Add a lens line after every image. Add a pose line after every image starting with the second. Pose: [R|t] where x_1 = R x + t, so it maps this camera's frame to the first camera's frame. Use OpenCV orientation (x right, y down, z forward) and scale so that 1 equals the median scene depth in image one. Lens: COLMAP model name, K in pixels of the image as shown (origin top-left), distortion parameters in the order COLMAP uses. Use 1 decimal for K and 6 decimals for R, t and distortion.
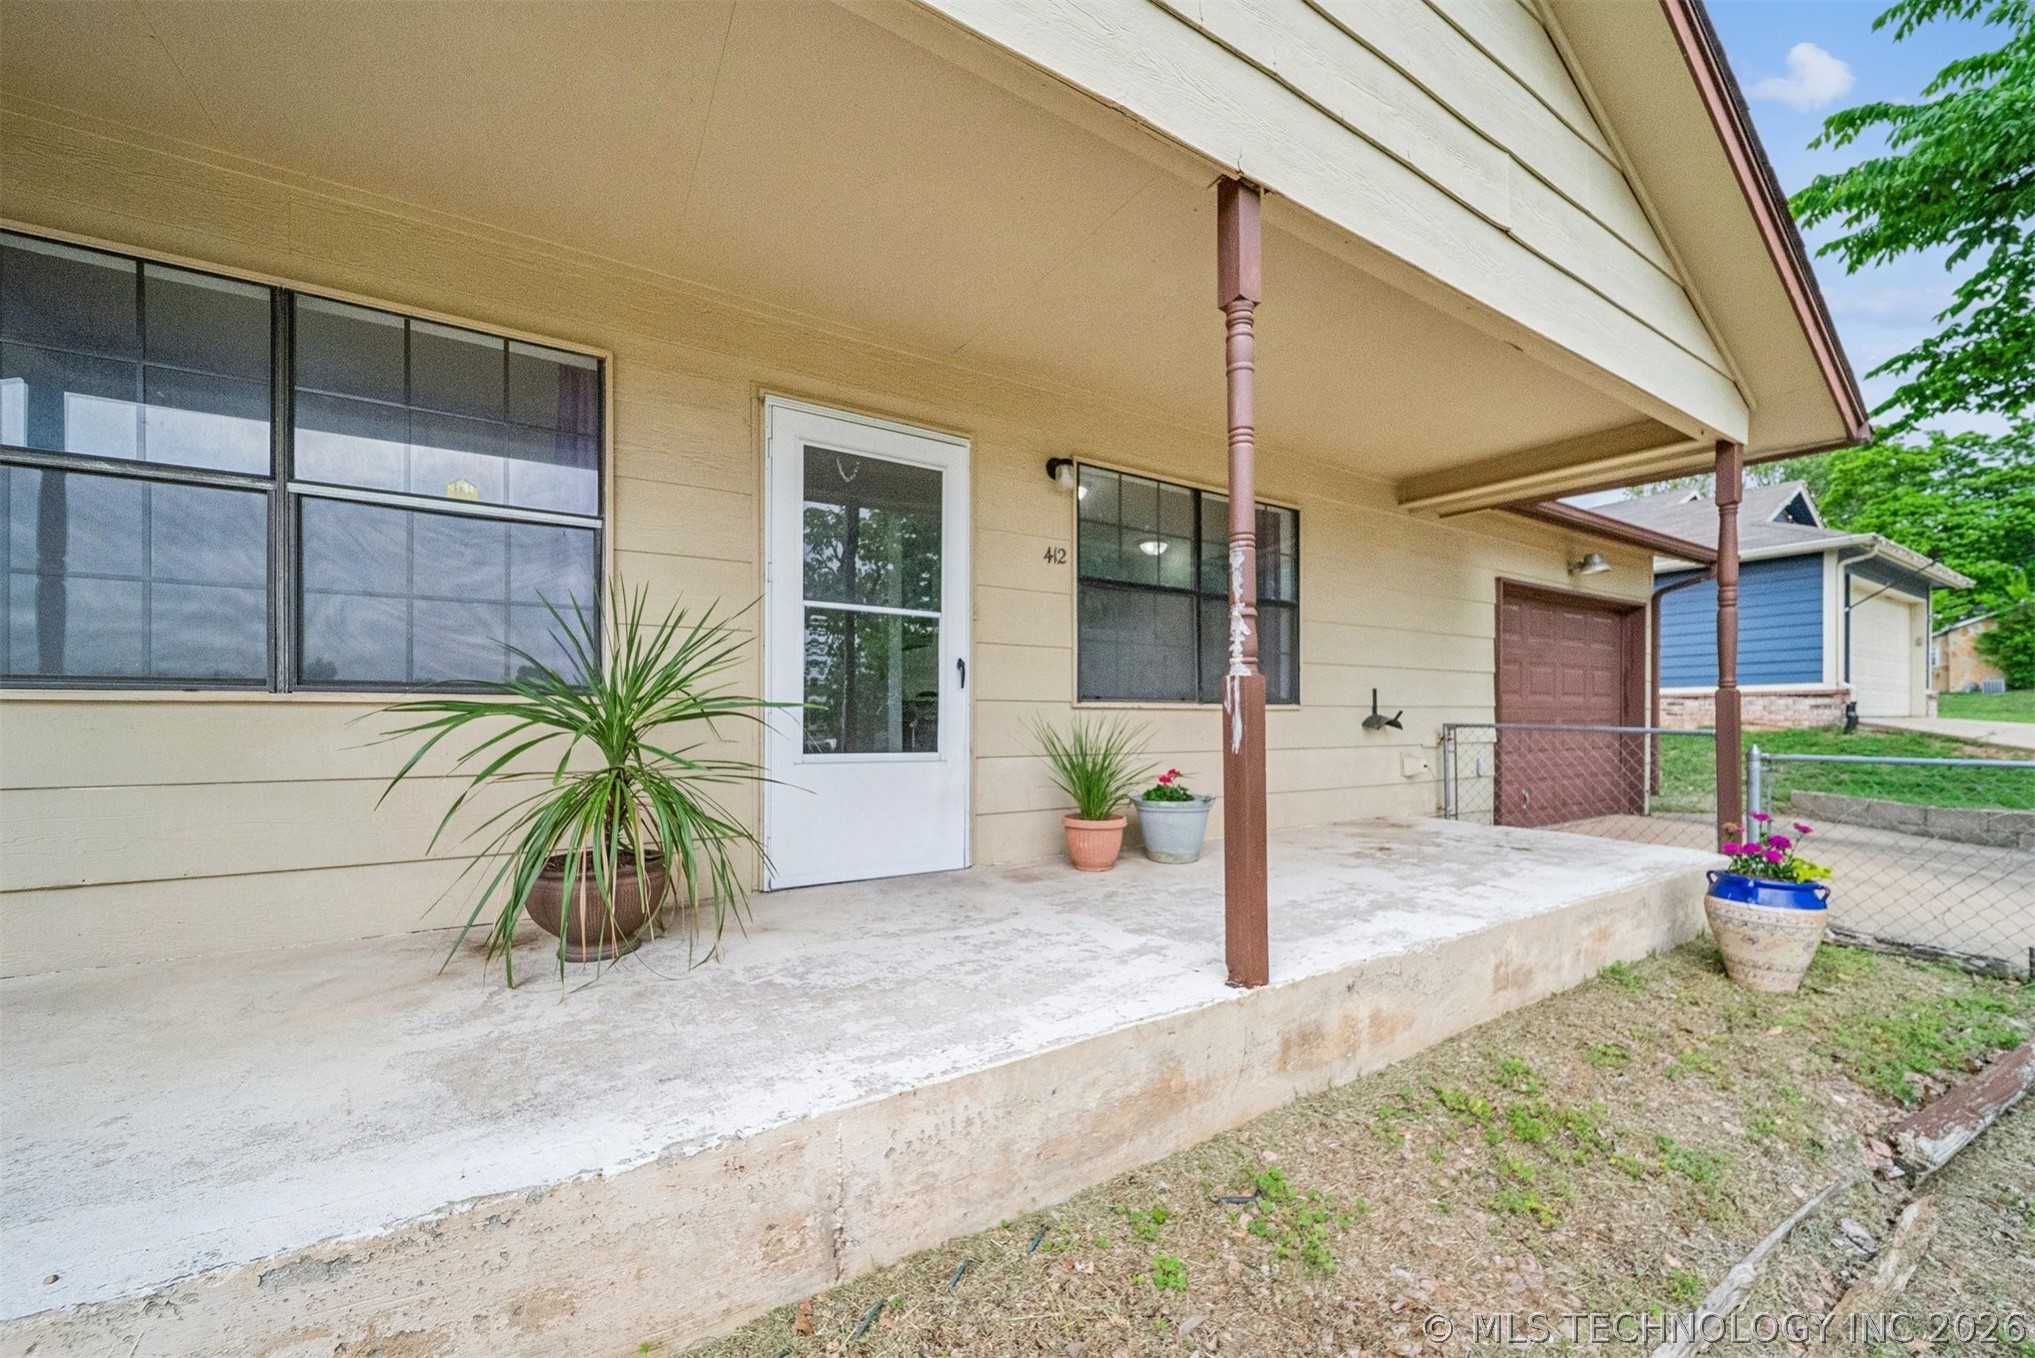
lens RADIAL K [[746.6, 0, 1016.7], [0, 746.6, 663.3], [0, 0, 1]] dist [-0.001407, -0.000298]
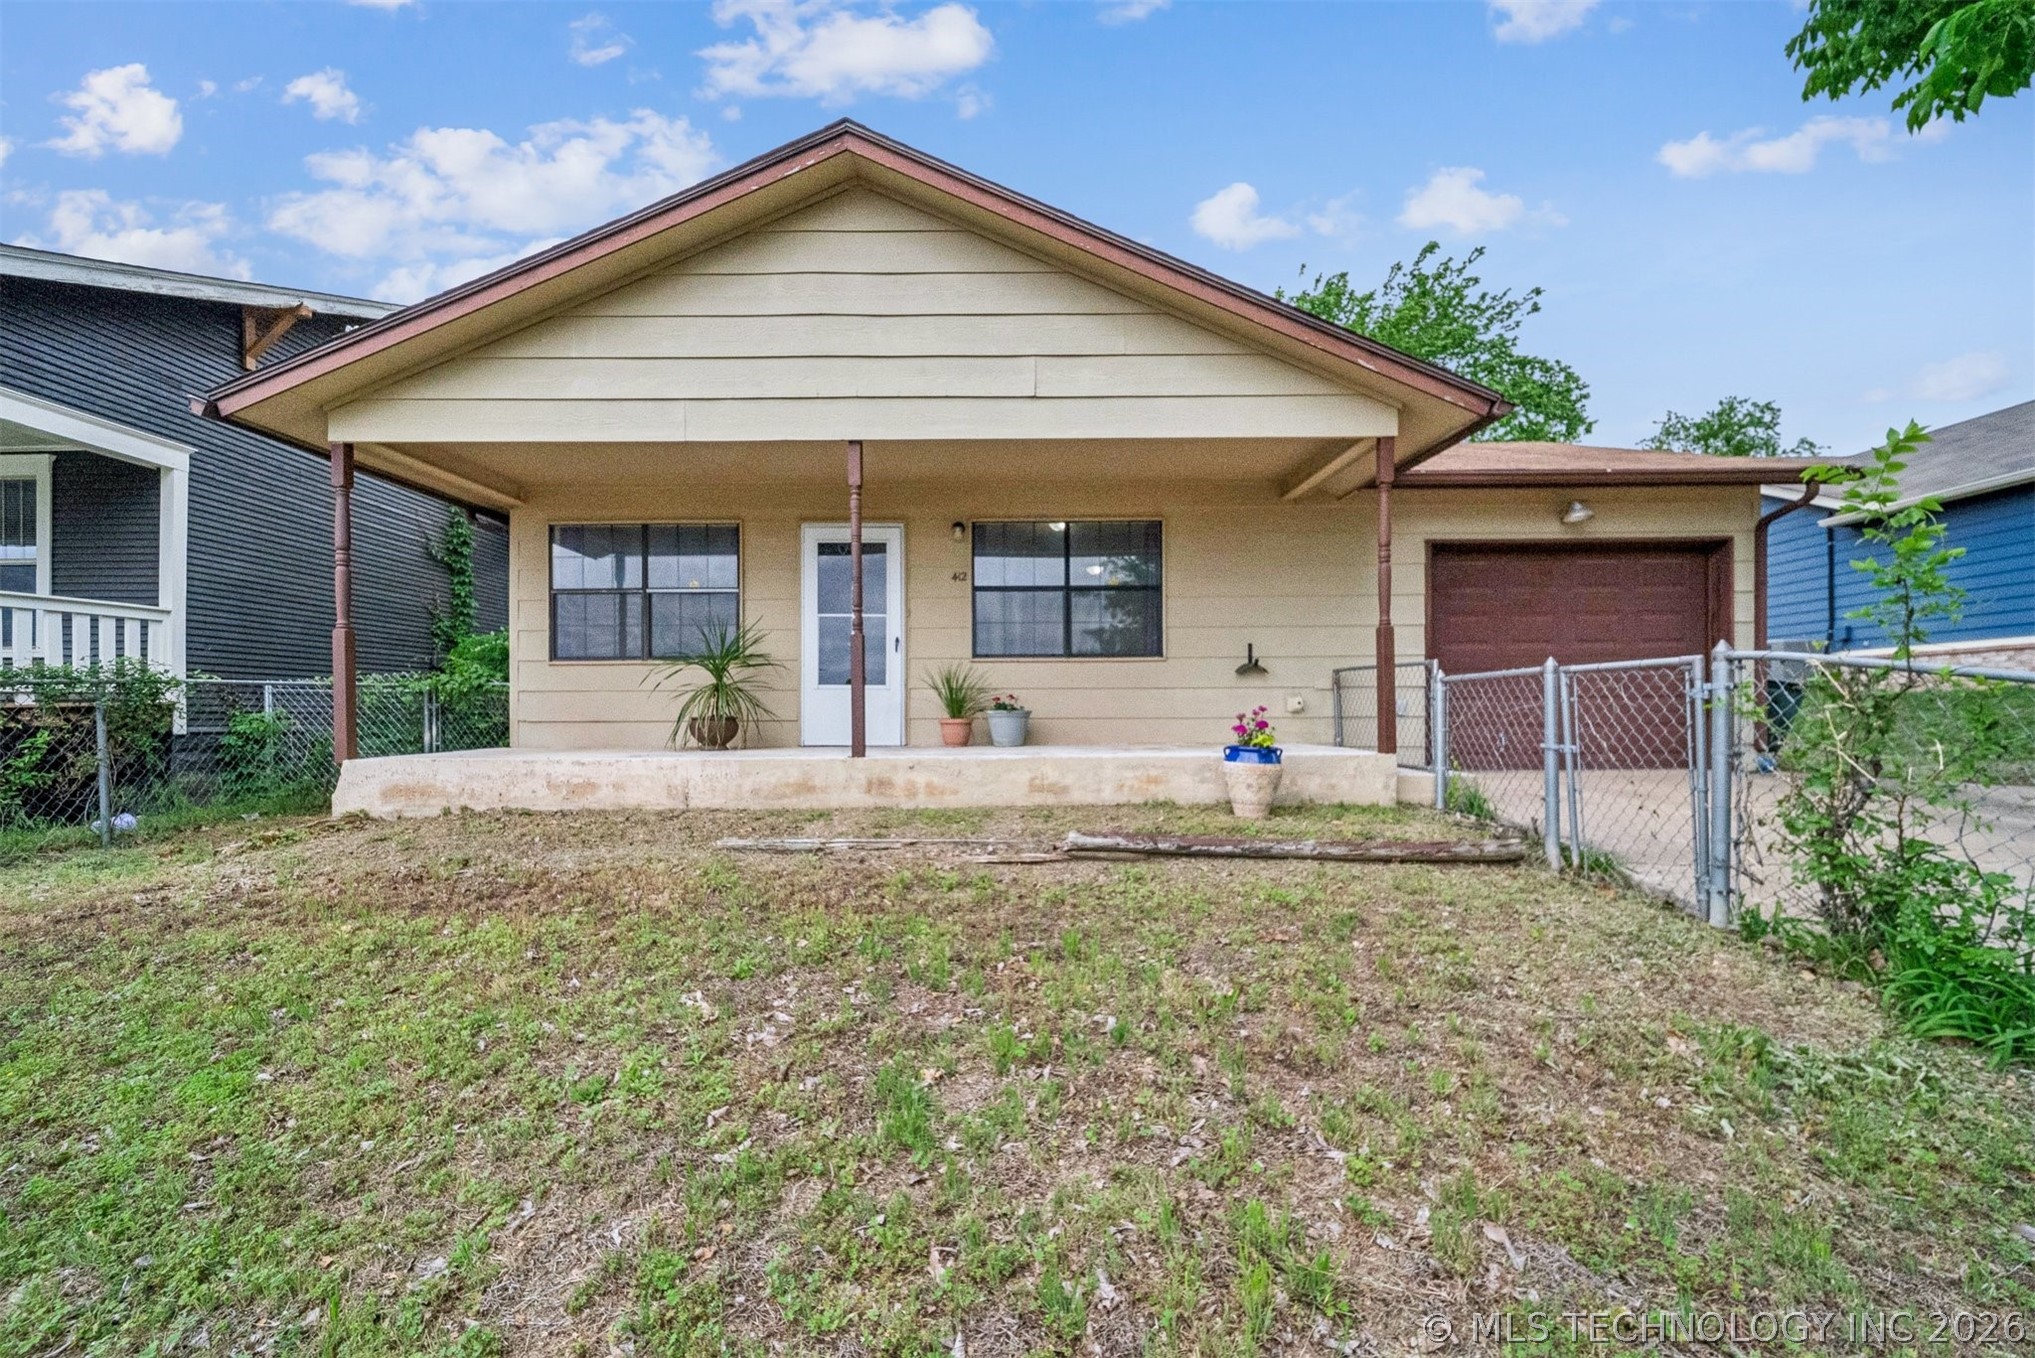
lens RADIAL K [[746.6, 0, 1016.7], [0, 746.6, 663.3], [0, 0, 1]] dist [-0.001407, -0.000298]
pose [[0.842400, -0.043158, -0.537122, 1.296510], [0.041944, 0.999015, -0.014489, 0.108964], [0.537218, -0.010324, 0.843380, -0.495391]]
